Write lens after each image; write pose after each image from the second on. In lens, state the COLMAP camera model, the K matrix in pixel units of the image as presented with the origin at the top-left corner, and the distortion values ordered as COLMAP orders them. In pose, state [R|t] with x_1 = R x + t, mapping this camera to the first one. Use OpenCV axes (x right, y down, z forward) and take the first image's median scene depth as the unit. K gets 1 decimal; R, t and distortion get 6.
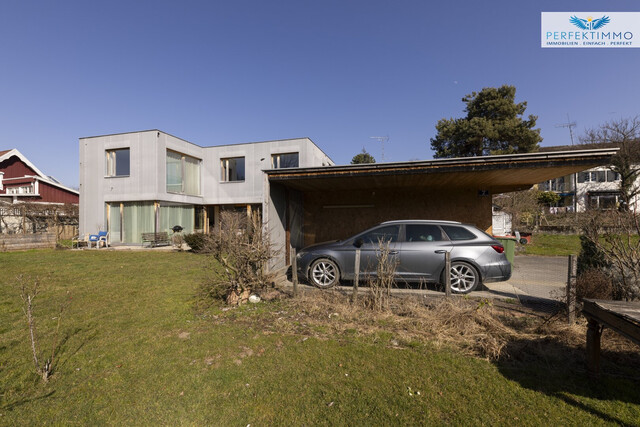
lens RADIAL K [[281.3, 0, 317.3], [0, 281.3, 218.6], [0, 0, 1]] dist [0.004700, -0.000162]
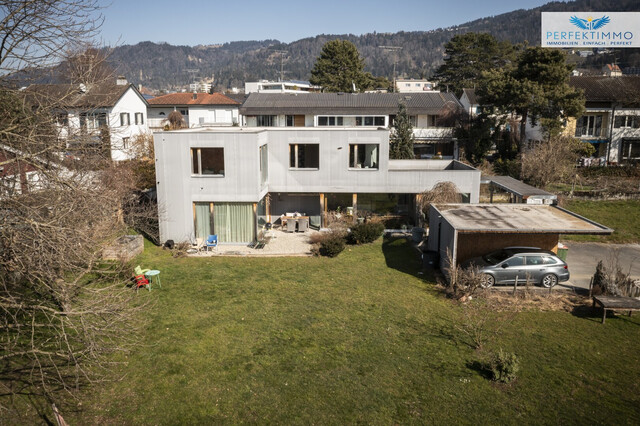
lens RADIAL K [[529.0, 0, 321.0], [0, 529.0, 212.4], [0, 0, 1]] dist [-0.015111, -0.000521]
pose [[0.971446, -0.038031, 0.234192, -0.772296], [-0.009783, 0.979810, 0.199691, -0.398295], [-0.237059, -0.196280, 0.951461, -0.850124]]
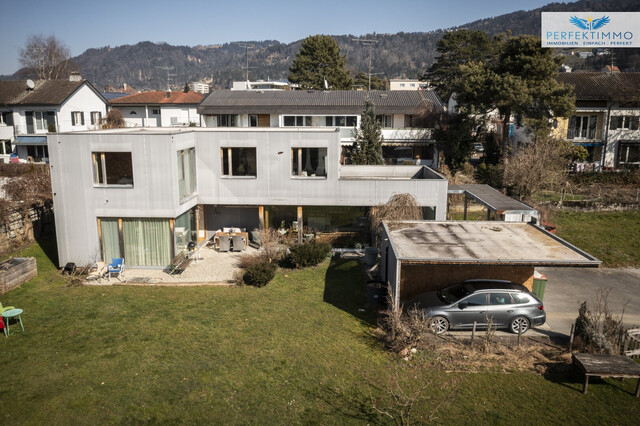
lens RADIAL K [[529.0, 0, 318.9], [0, 529.0, 212.9], [0, 0, 1]] dist [-0.015111, -0.000521]
pose [[0.972062, -0.034681, 0.232148, -0.500474], [-0.012660, 0.979838, 0.199391, -0.387421], [-0.234383, -0.196759, 0.952024, -0.583890]]
